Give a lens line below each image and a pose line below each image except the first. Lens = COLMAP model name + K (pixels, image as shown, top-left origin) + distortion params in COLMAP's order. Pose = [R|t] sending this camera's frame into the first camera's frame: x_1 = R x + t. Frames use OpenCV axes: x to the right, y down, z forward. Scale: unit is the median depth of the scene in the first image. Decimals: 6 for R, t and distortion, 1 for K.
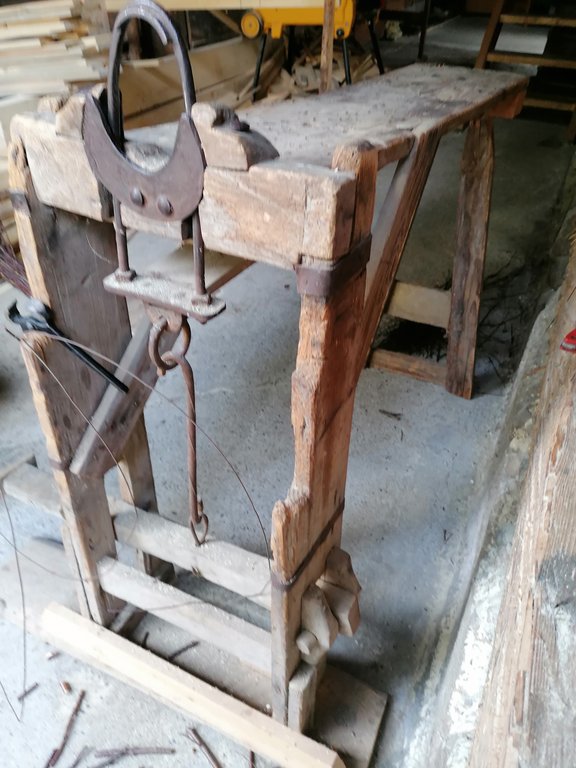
lens RADIAL K [[571.7, 0, 289.6], [0, 571.7, 383.9], [0, 0, 1]] dist [0.075673, -0.096661]
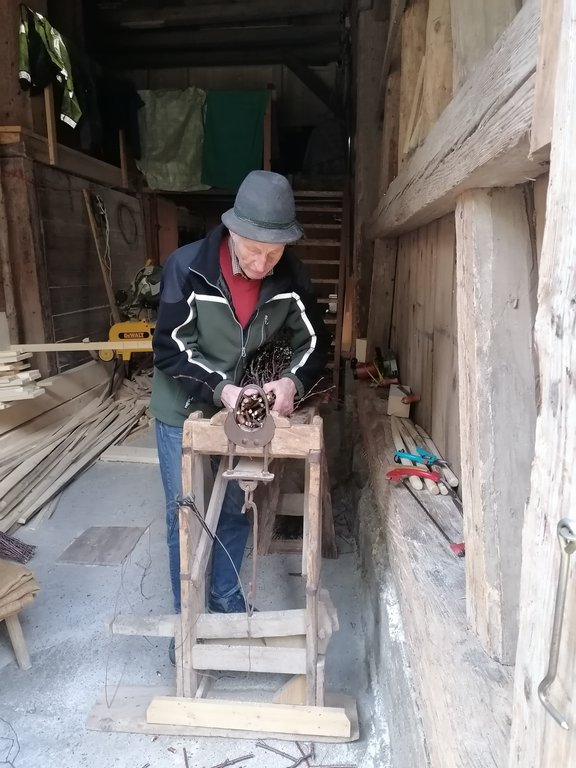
lens RADIAL K [[571.7, 0, 288.3], [0, 571.7, 383.4], [0, 0, 1]] dist [0.075673, -0.096661]
pose [[0.928193, -0.069012, 0.365643, -0.615622], [0.224849, 0.886980, -0.403373, 0.350442], [-0.296480, 0.456623, 0.838806, -0.900089]]
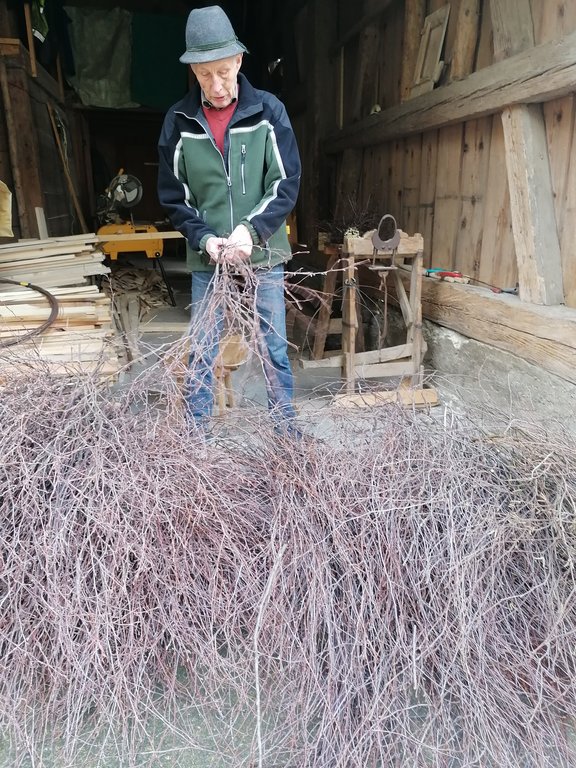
lens RADIAL K [[571.7, 0, 290.1], [0, 571.7, 386.5], [0, 0, 1]] dist [0.075673, -0.096661]
pose [[0.774289, -0.187148, 0.604527, -2.424162], [0.387044, 0.895821, -0.218406, 0.909217], [-0.500674, 0.403088, 0.766059, -1.162004]]
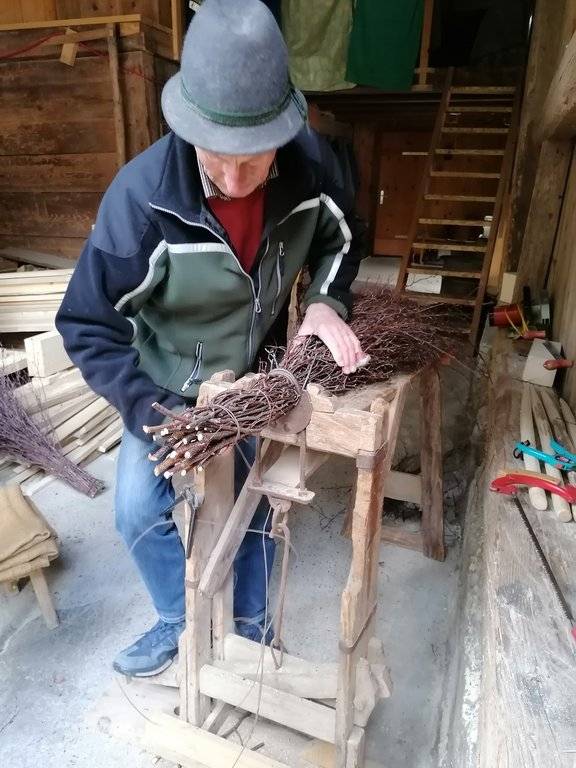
lens RADIAL K [[571.7, 0, 288.6], [0, 571.7, 382.0], [0, 0, 1]] dist [0.075673, -0.096661]
pose [[0.993046, -0.017279, 0.116455, -0.262958], [0.053887, 0.946180, -0.319125, 0.109777], [-0.104673, 0.323181, 0.940531, -0.543497]]
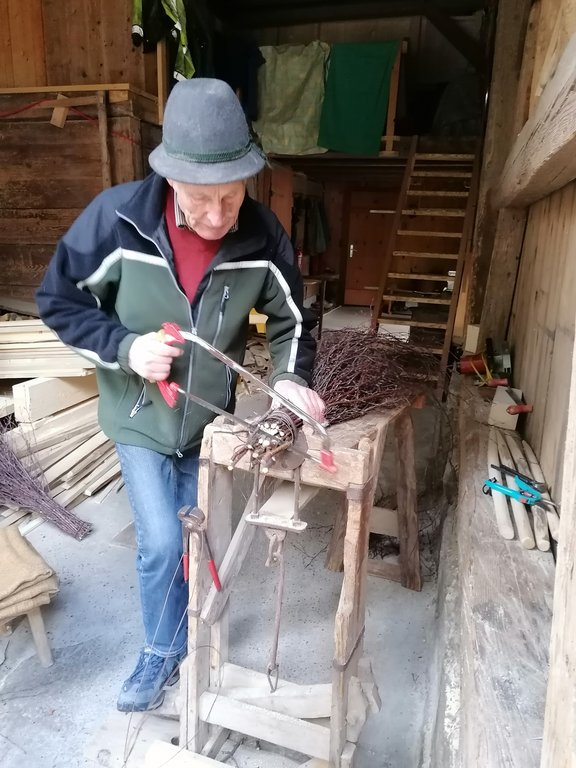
lens RADIAL K [[571.7, 0, 287.5], [0, 571.7, 381.9], [0, 0, 1]] dist [0.075673, -0.096661]
pose [[0.985810, -0.005420, 0.167778, -0.342914], [0.071564, 0.917671, -0.390843, 0.162605], [-0.151847, 0.397303, 0.905037, -0.675231]]
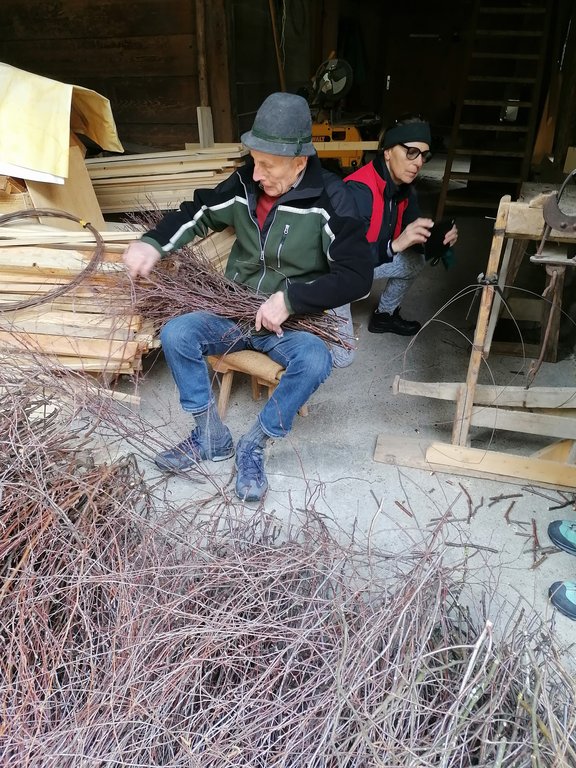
lens RADIAL K [[571.7, 0, 283.2], [0, 571.7, 386.9], [0, 0, 1]] dist [0.075673, -0.096661]
pose [[0.981366, -0.079446, 0.174952, -1.279031], [0.107074, 0.982154, -0.154621, 0.452098], [-0.159546, 0.170473, 0.972360, -0.865274]]
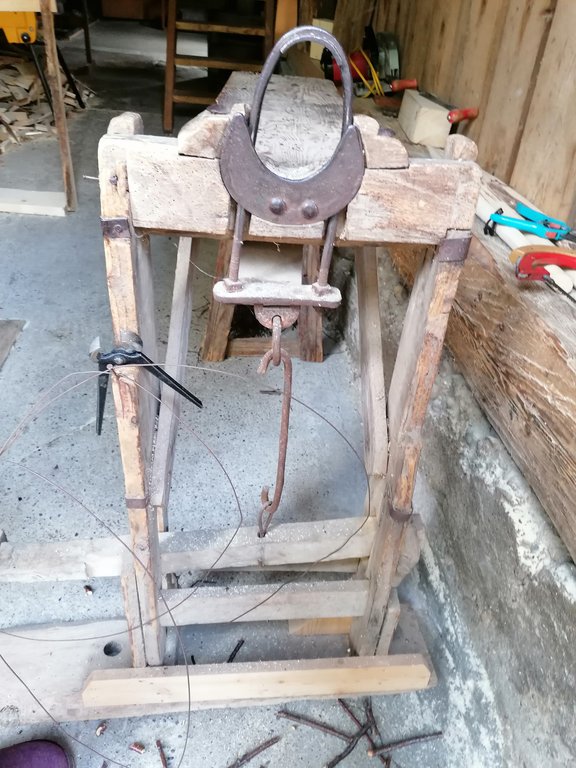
lens RADIAL K [[571.7, 0, 283.0], [0, 571.7, 386.6], [0, 0, 1]] dist [0.075673, -0.096661]
pose [[0.850298, -0.264559, 0.454975, -0.471815], [0.264051, 0.962245, 0.066043, -0.036290], [-0.455270, 0.063980, 0.888052, 0.031561]]
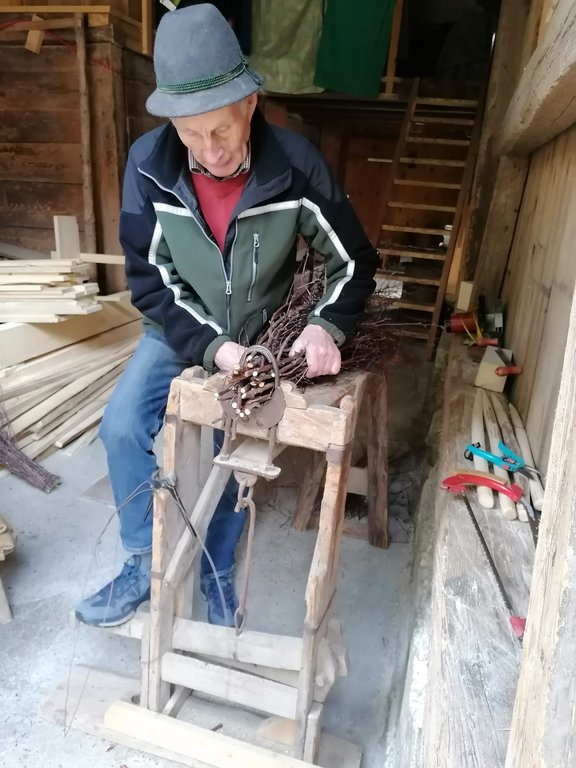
lens RADIAL K [[571.7, 0, 288.1], [0, 571.7, 382.5], [0, 0, 1]] dist [0.075673, -0.096661]
pose [[0.983098, 0.008668, 0.182876, -0.273422], [0.050171, 0.947885, -0.314637, 0.122258], [-0.176073, 0.318494, 0.931429, -0.575624]]
